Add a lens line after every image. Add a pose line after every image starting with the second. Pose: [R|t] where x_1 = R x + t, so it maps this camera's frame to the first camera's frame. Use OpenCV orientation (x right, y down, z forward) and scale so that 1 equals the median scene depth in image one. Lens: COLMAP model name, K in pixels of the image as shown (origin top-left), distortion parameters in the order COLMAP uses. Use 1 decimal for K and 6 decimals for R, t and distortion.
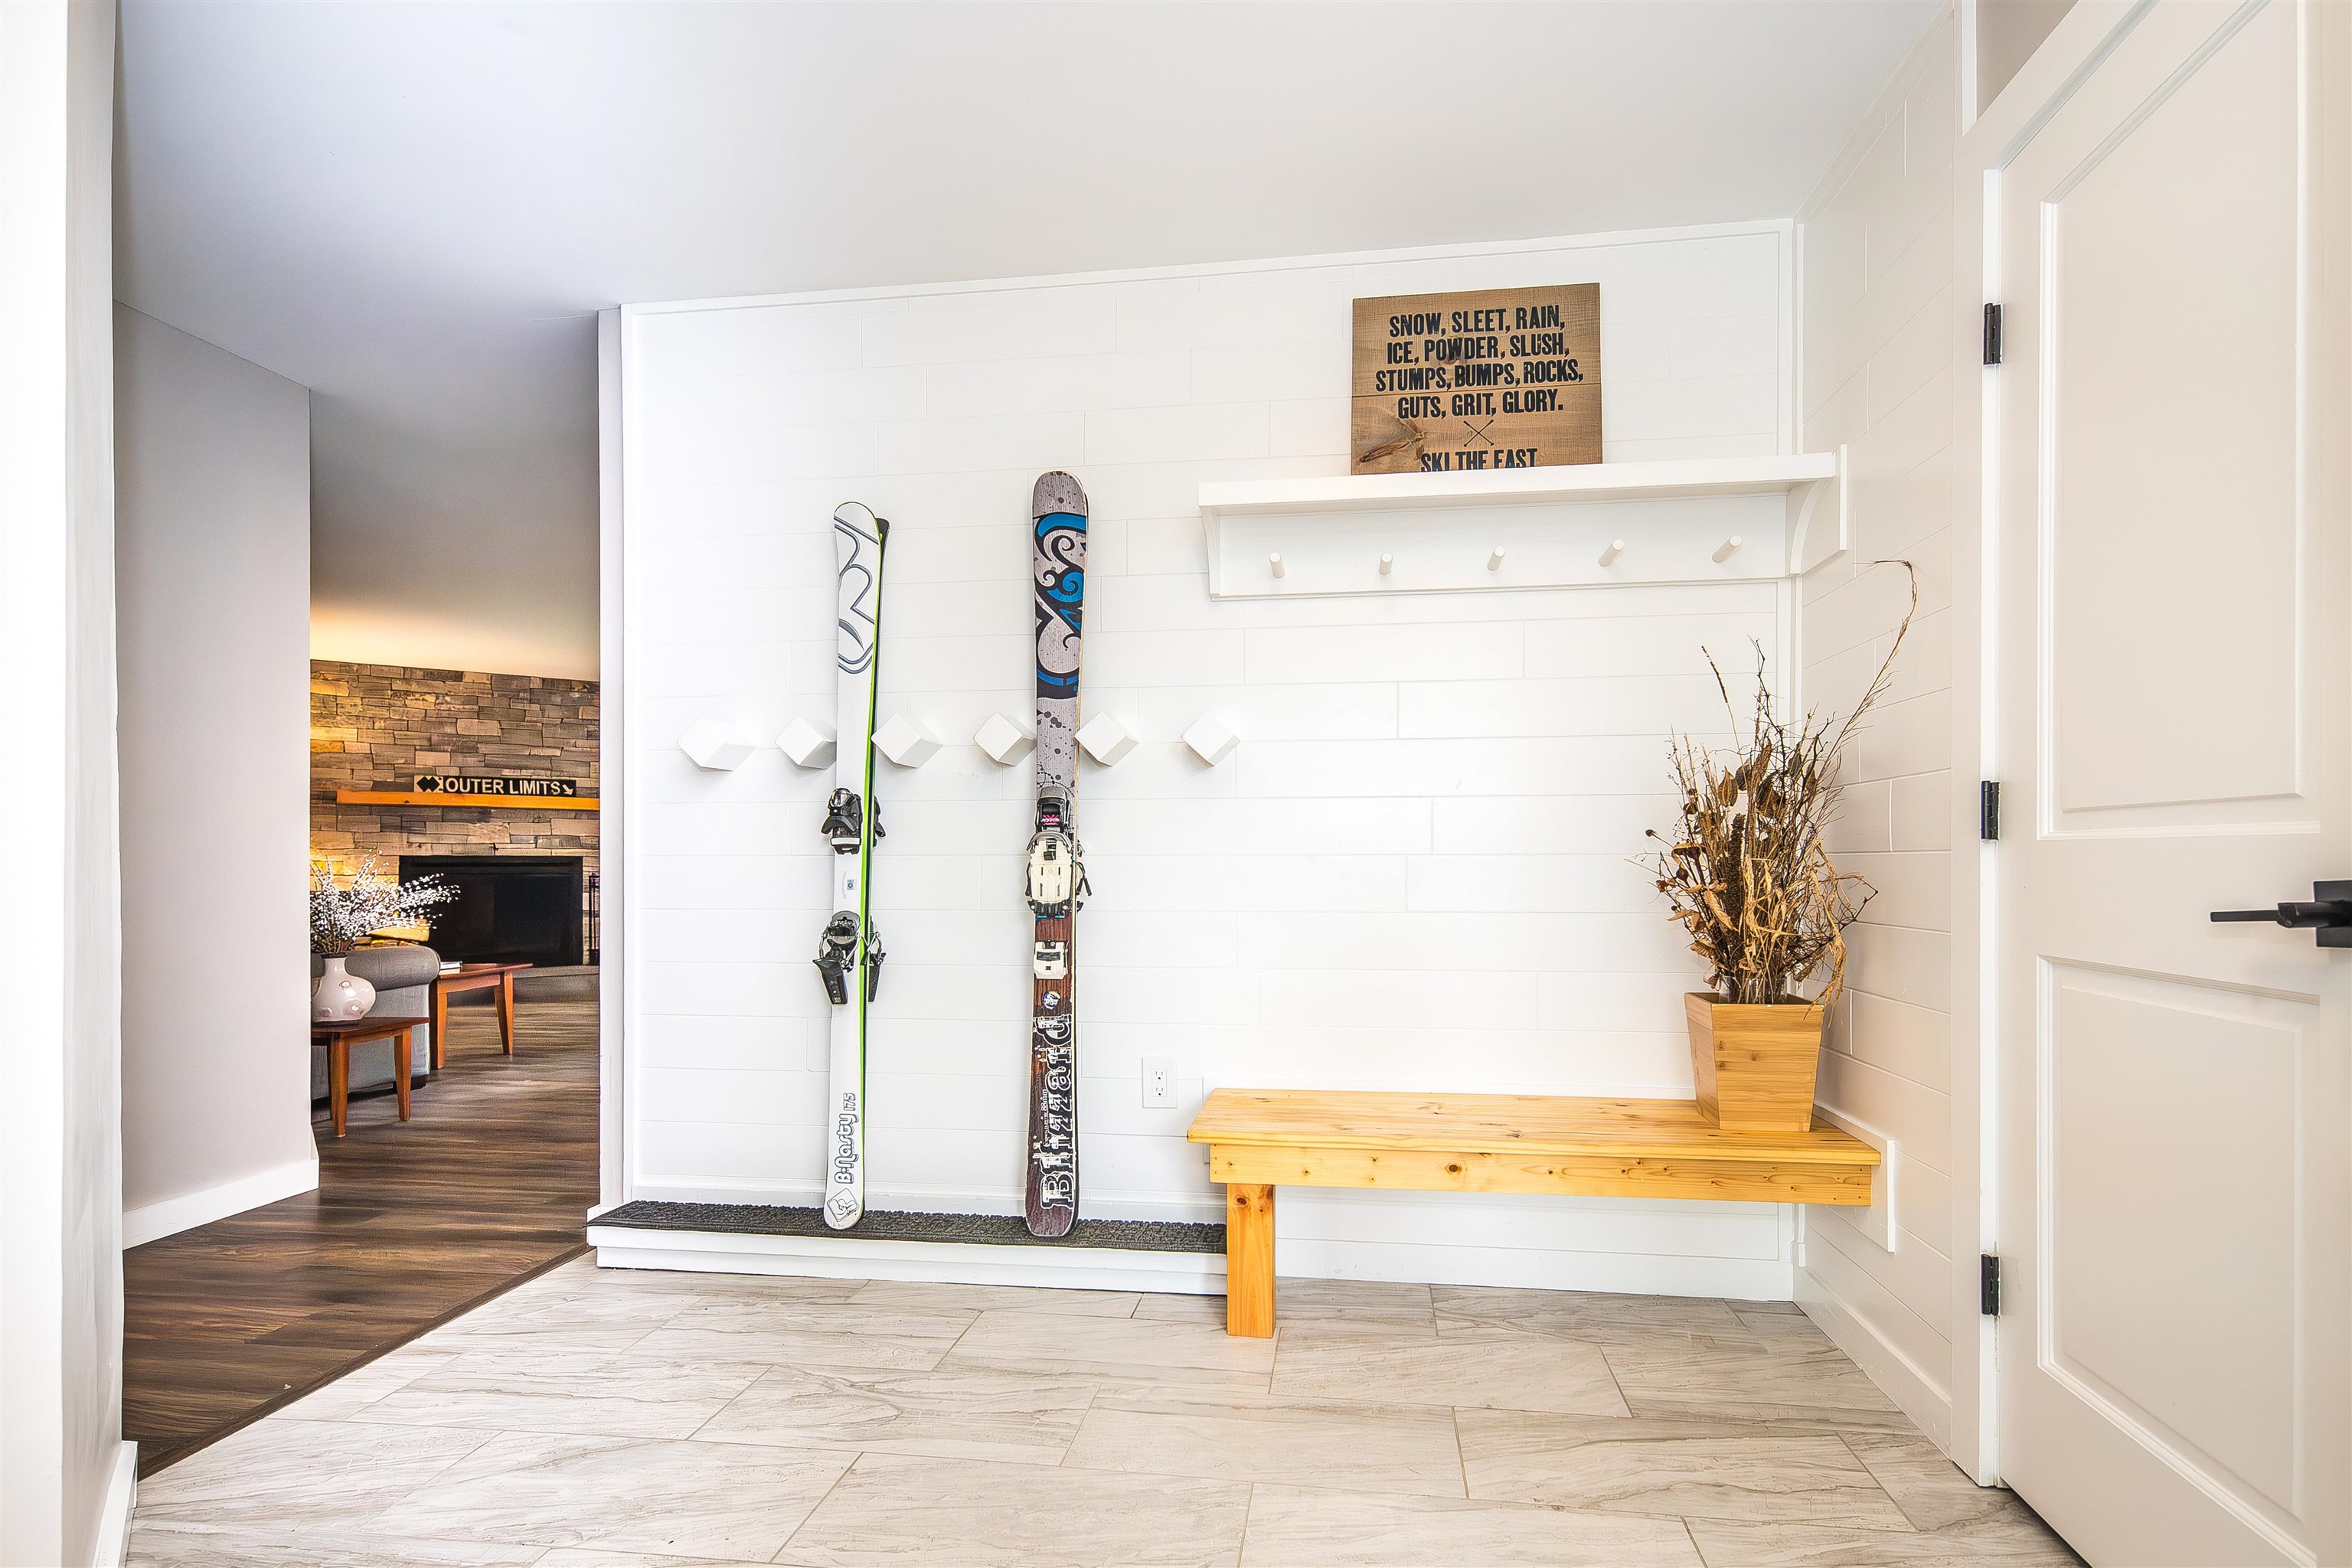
lens RADIAL K [[1202.2, 0, 1271.1], [0, 1202.2, 865.5], [0, 0, 1]] dist [0.006777, -0.000914]
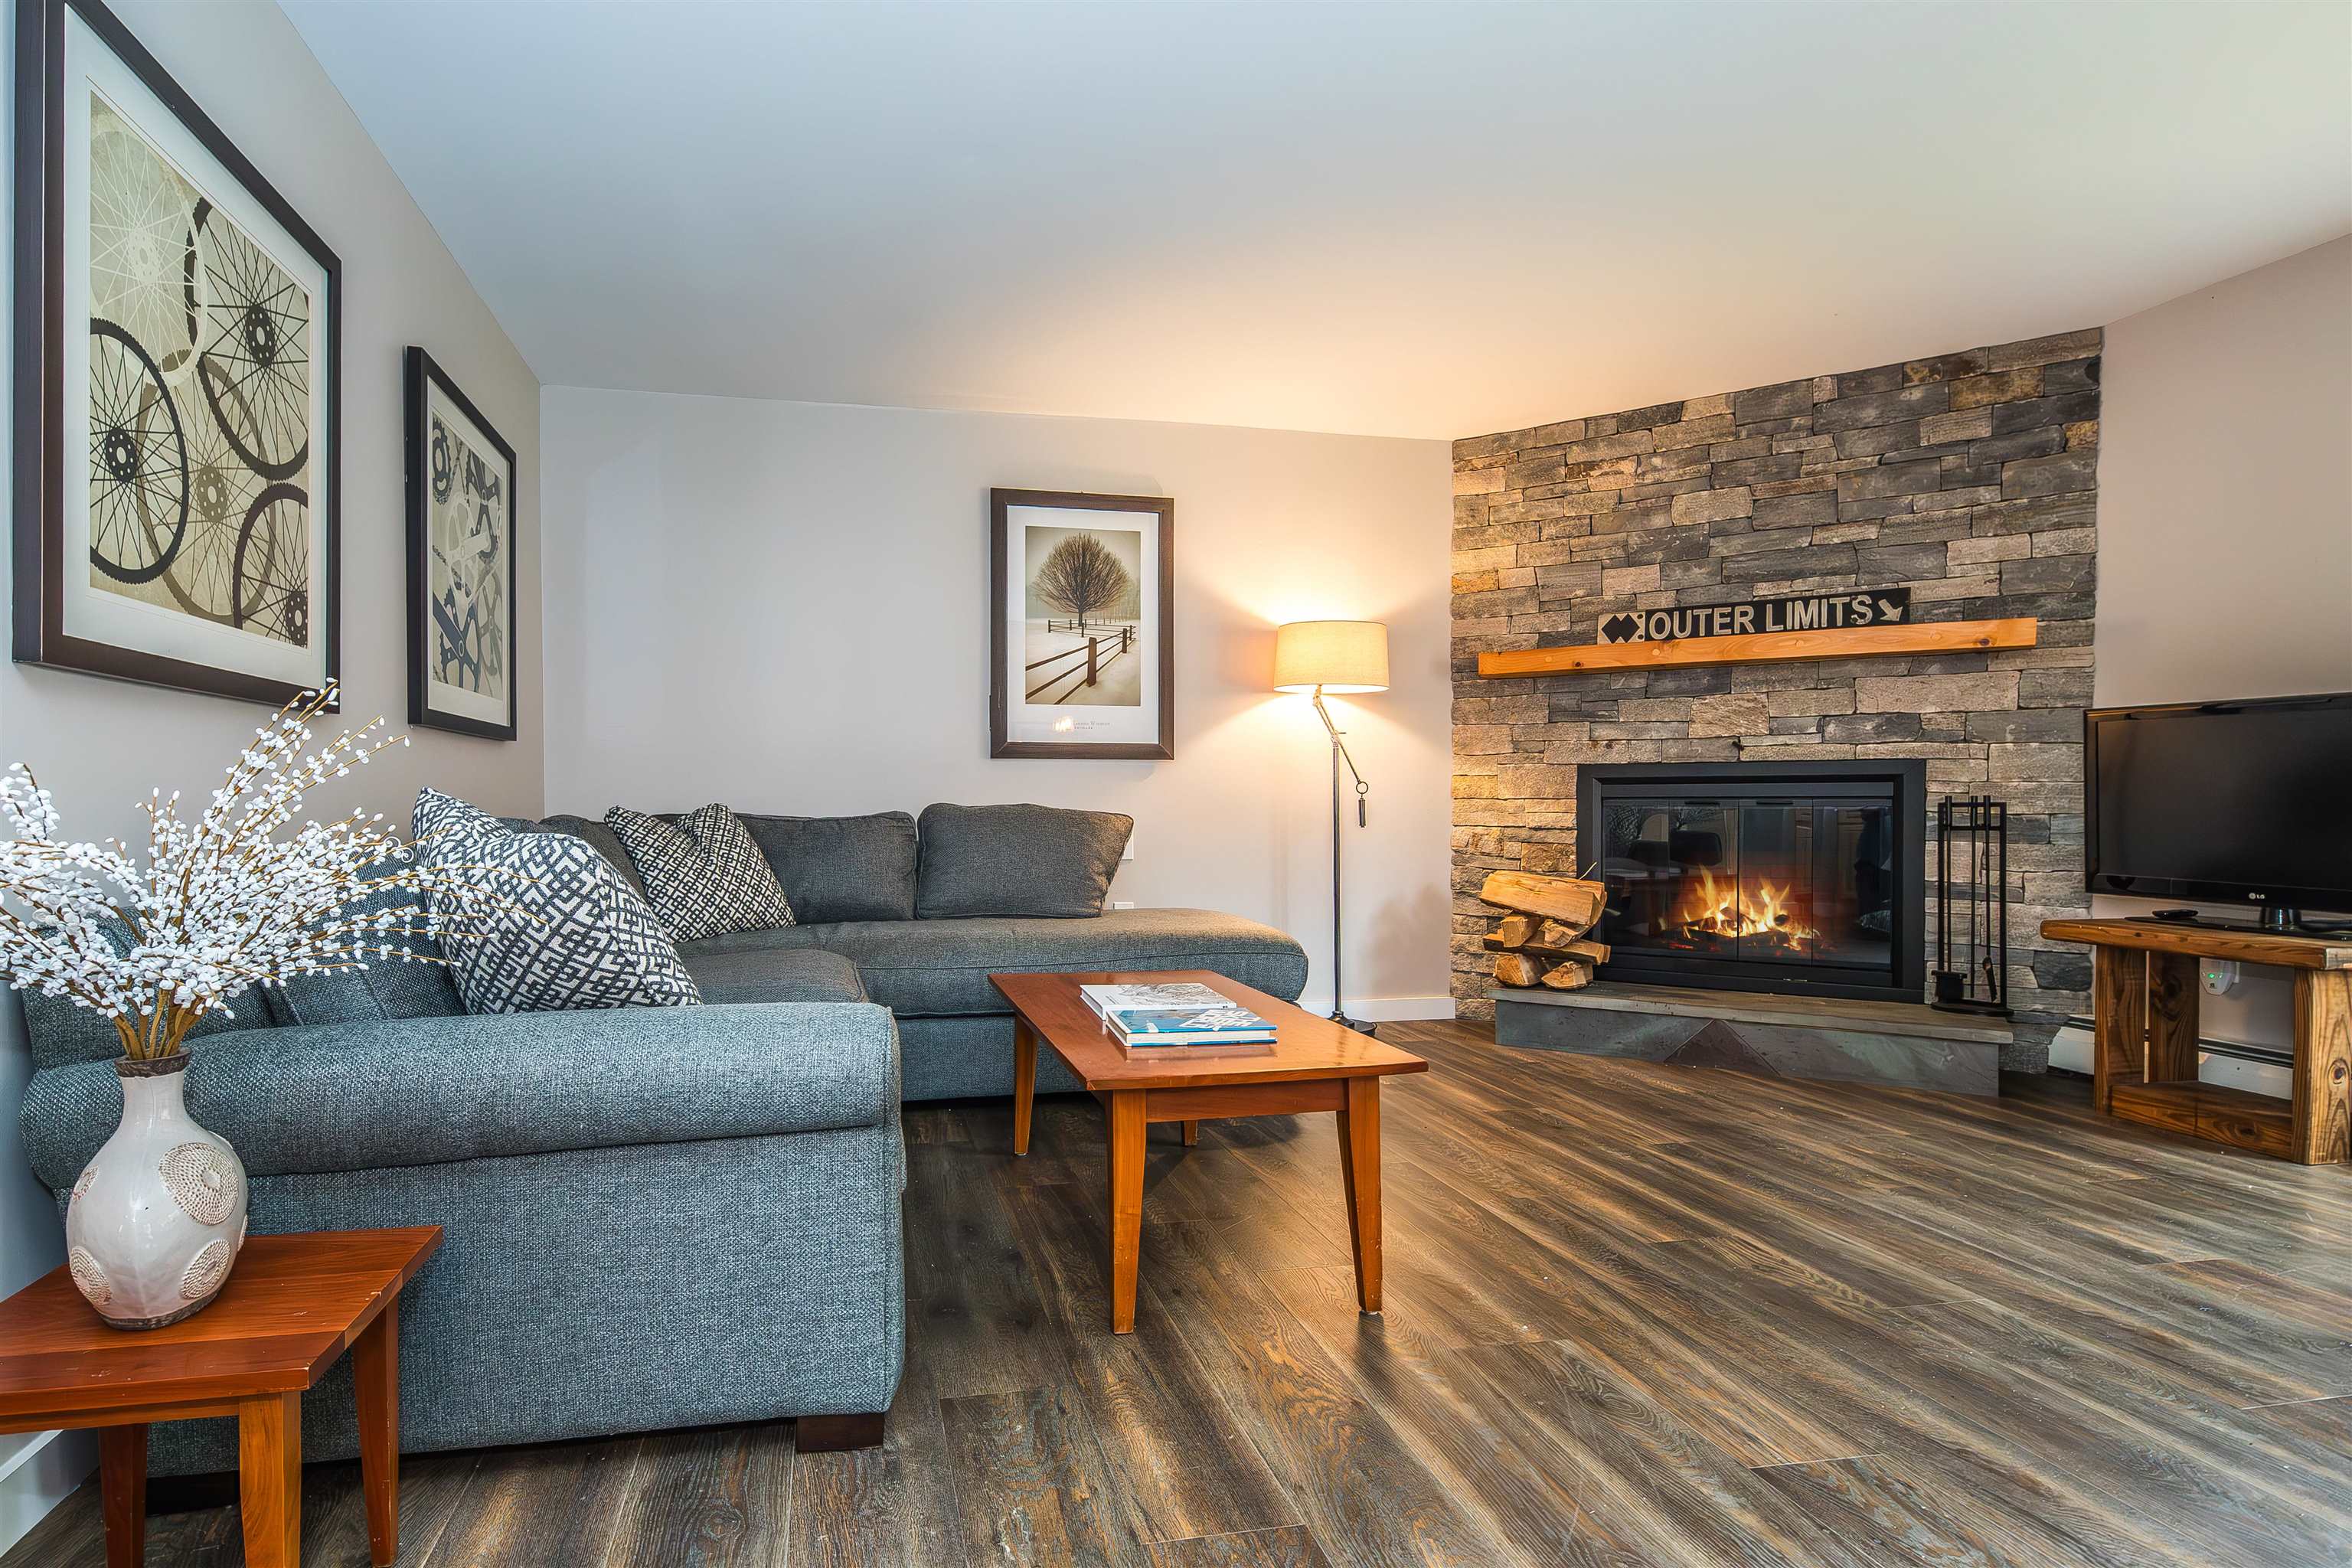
lens RADIAL K [[1202.2, 0, 1146.1], [0, 1202.2, 805.5], [0, 0, 1]] dist [0.006777, -0.000914]
pose [[0.304651, 0.002827, -0.952460, -0.252983], [-0.000899, 0.999996, 0.002681, 0.009285], [0.952464, 0.000039, 0.304652, 0.628969]]
